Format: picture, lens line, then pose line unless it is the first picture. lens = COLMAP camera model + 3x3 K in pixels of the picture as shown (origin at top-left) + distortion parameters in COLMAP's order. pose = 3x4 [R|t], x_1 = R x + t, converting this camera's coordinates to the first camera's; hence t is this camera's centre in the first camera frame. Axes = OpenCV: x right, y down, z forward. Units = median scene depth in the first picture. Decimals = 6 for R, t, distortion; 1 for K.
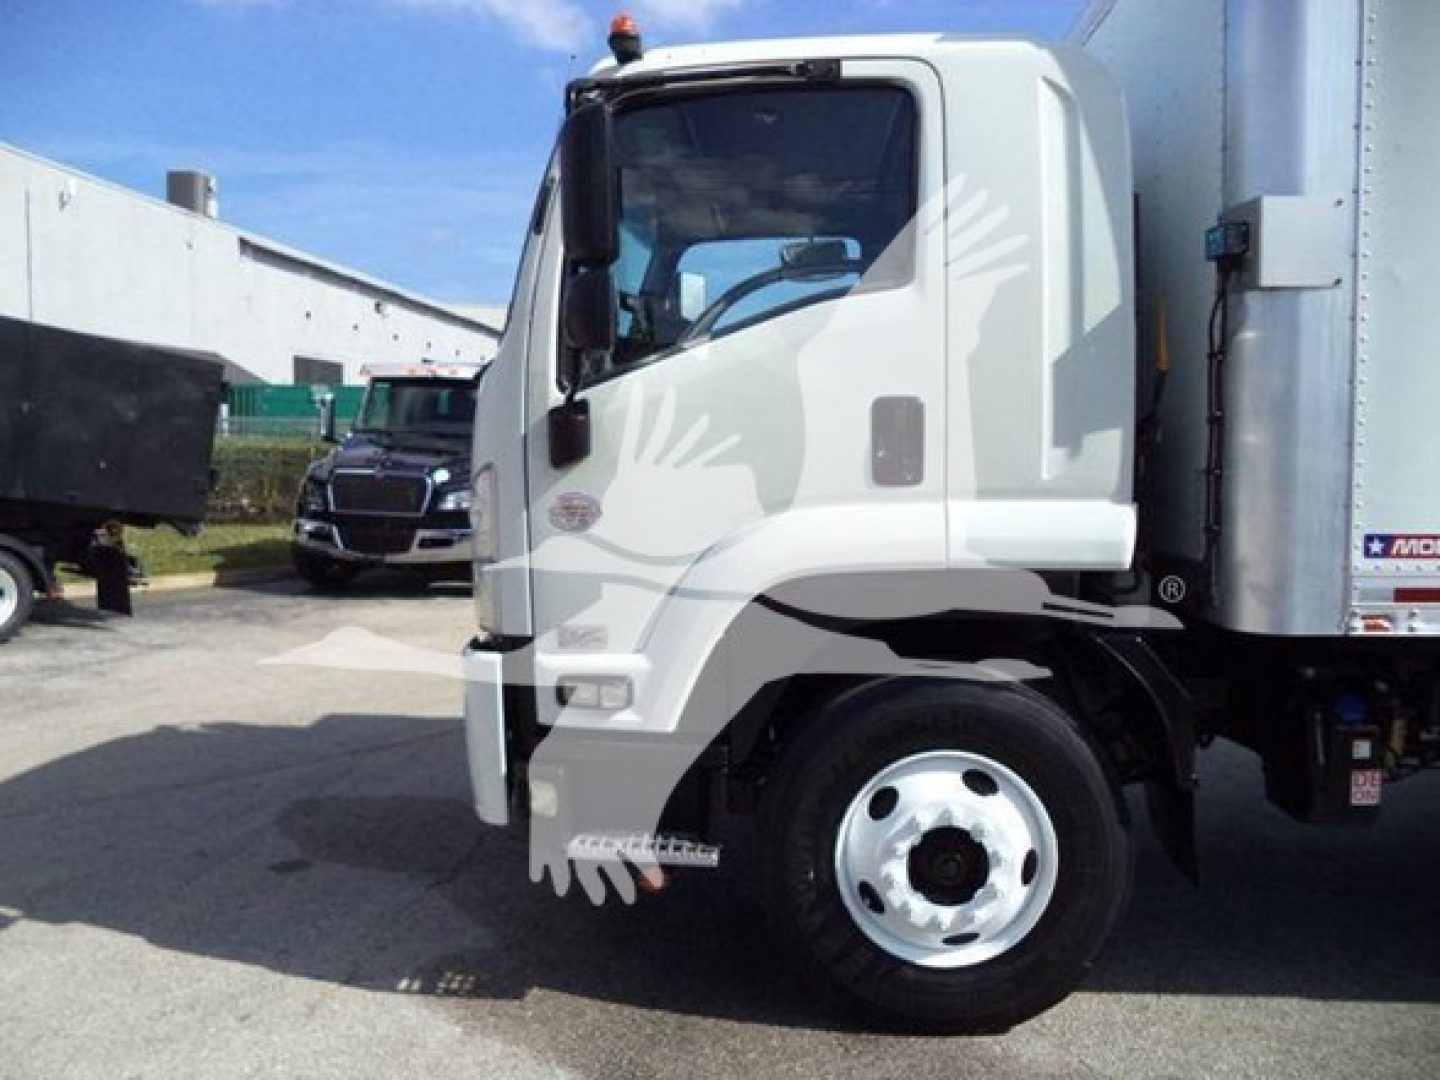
lens RADIAL K [[1135.8, 0, 814.9], [0, 1135.8, 534.6], [0, 0, 1]] dist [-0.027777, -0.002325]
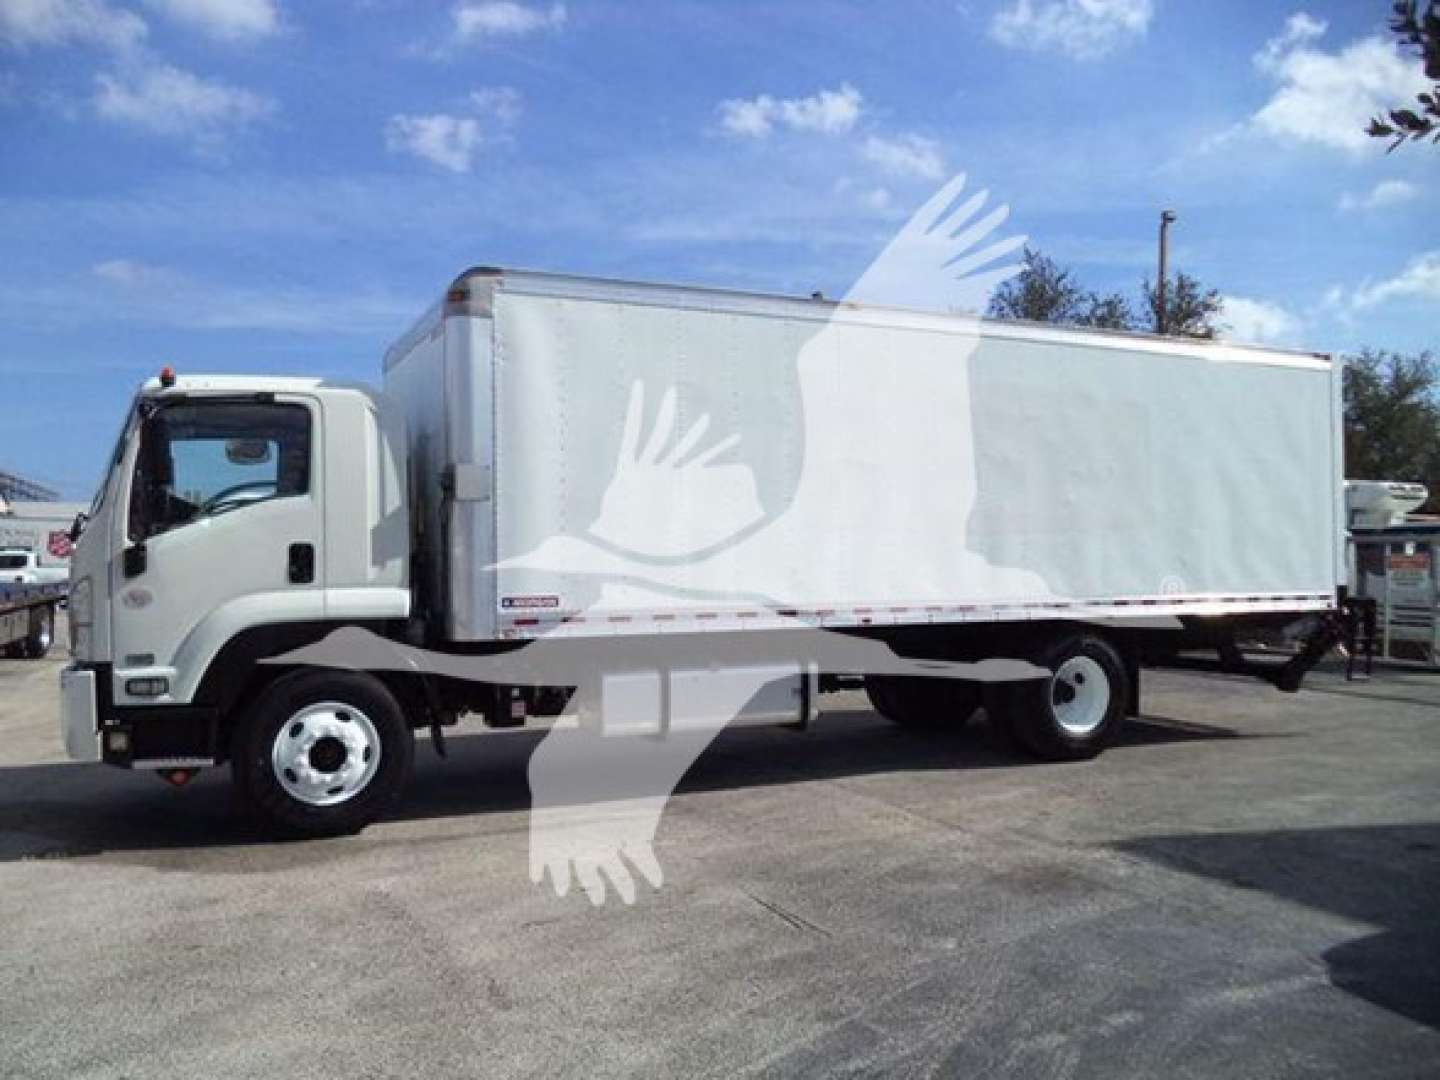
lens RADIAL K [[1163.1, 0, 724.5], [0, 1163.1, 541.5], [0, 0, 1]] dist [-0.009262, -0.019094]
pose [[0.881483, -0.000433, 0.472216, -0.268713], [0.045247, 0.995476, -0.083549, 0.102569], [-0.470043, 0.095014, 0.877514, -1.380891]]
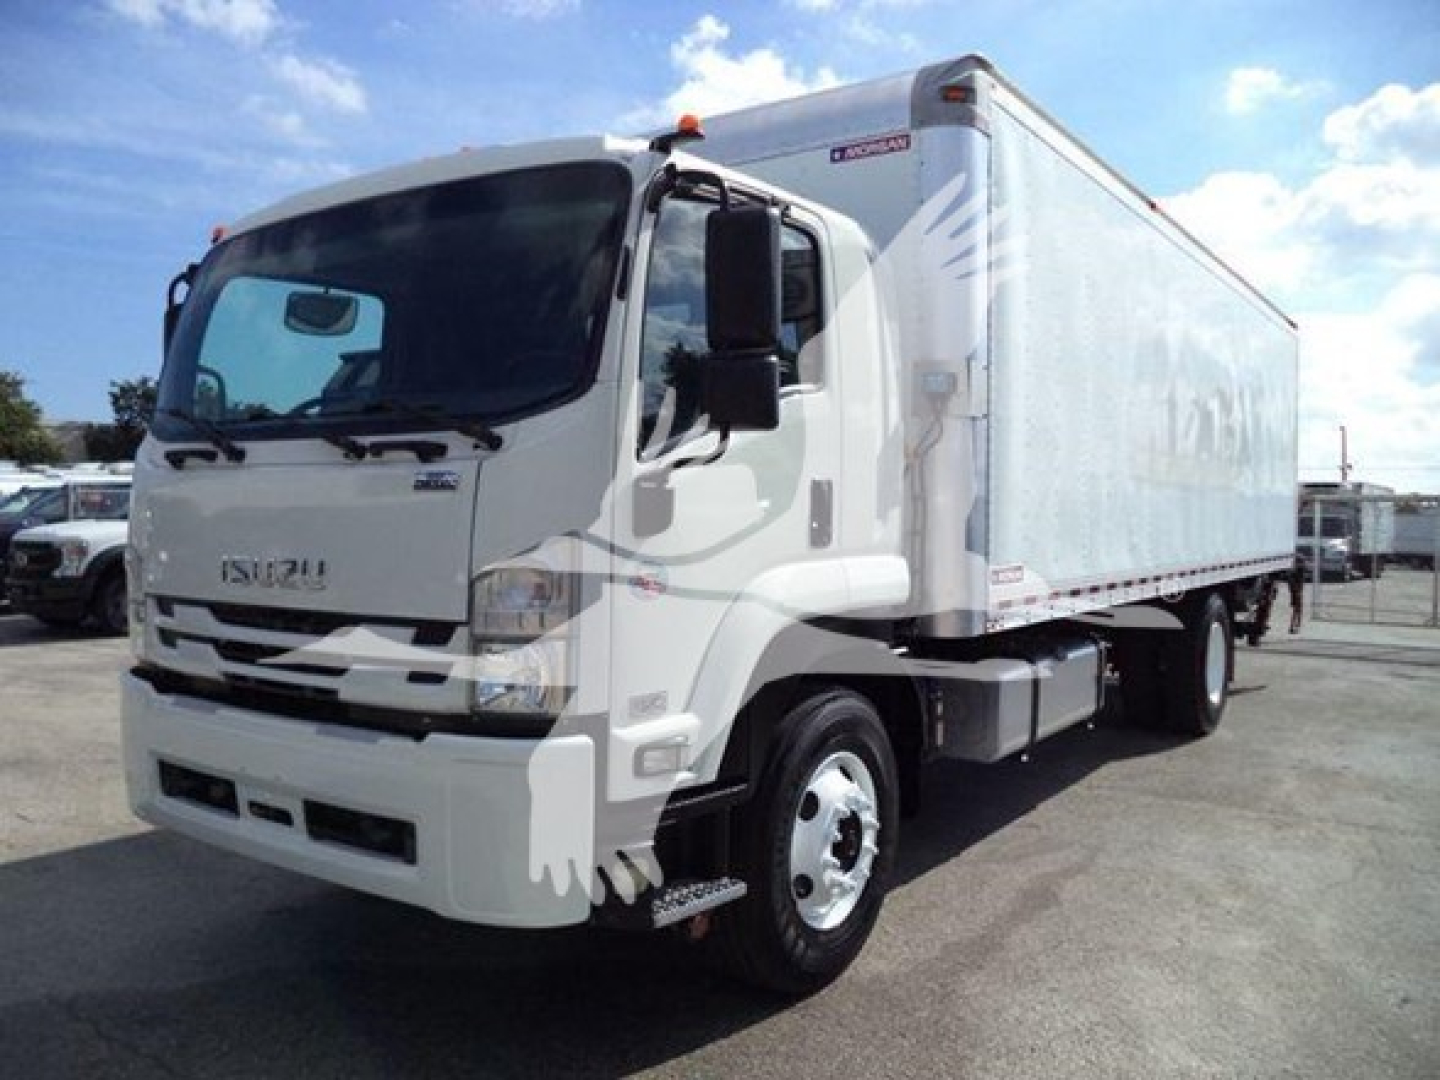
lens RADIAL K [[1177.4, 0, 723.2], [0, 1177.4, 535.4], [0, 0, 1]] dist [-0.083655, 0.109423]
pose [[0.542849, -0.013764, 0.839718, -1.063196], [0.059050, 0.998017, -0.021815, -0.033660], [-0.837752, 0.061428, 0.542585, 0.374110]]
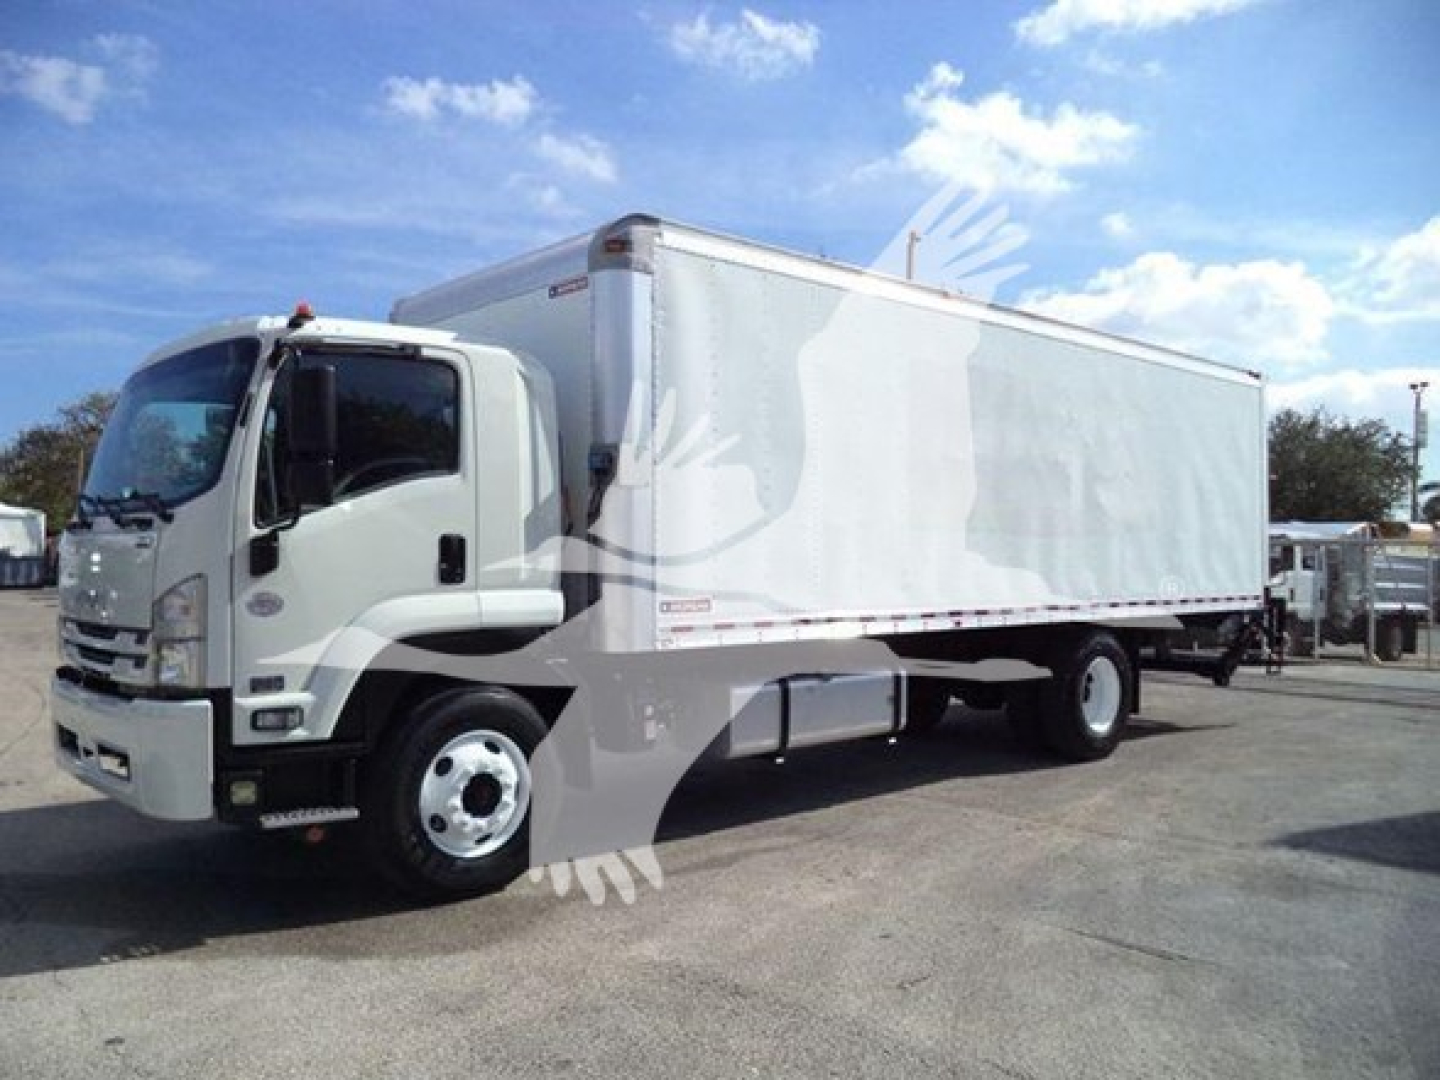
lens RADIAL K [[1163.1, 0, 724.5], [0, 1163.1, 541.5], [0, 0, 1]] dist [-0.009262, -0.019094]
pose [[0.707501, 0.008969, 0.706656, -0.911501], [0.055317, 0.996149, -0.068027, 0.038972], [-0.704545, 0.087219, 0.704280, -0.598934]]
